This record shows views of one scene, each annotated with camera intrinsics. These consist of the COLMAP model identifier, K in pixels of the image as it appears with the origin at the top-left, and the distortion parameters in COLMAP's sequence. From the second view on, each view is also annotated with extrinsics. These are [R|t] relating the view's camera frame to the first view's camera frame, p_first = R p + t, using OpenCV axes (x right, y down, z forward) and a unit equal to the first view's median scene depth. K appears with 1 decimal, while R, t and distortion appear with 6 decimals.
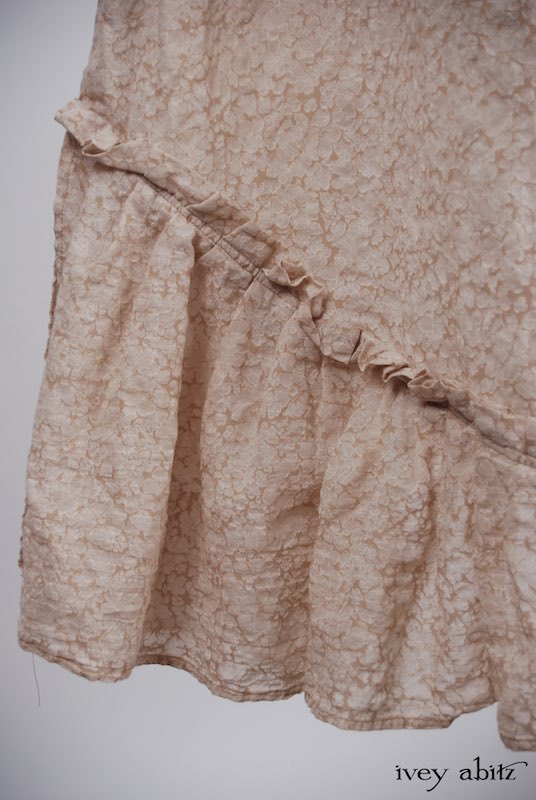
lens RADIAL K [[1608.1, 0, 267.6], [0, 1608.1, 396.8], [0, 0, 1]] dist [-0.052794, 0.044519]
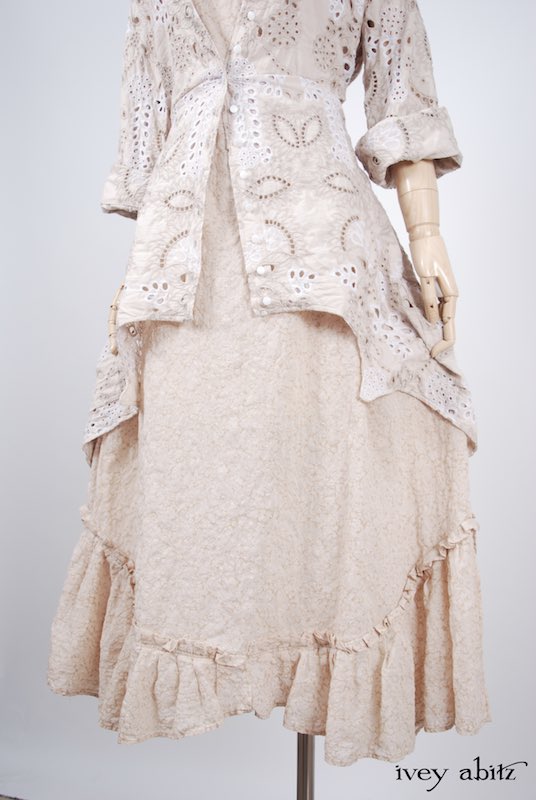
lens RADIAL K [[791.5, 0, 276.9], [0, 791.5, 400.2], [0, 0, 1]] dist [-0.137752, 0.131229]
pose [[0.850368, 0.008937, -0.526112, 1.014478], [-0.146217, 0.964491, -0.219949, -0.098000], [0.505465, 0.263964, 0.821479, -0.134944]]
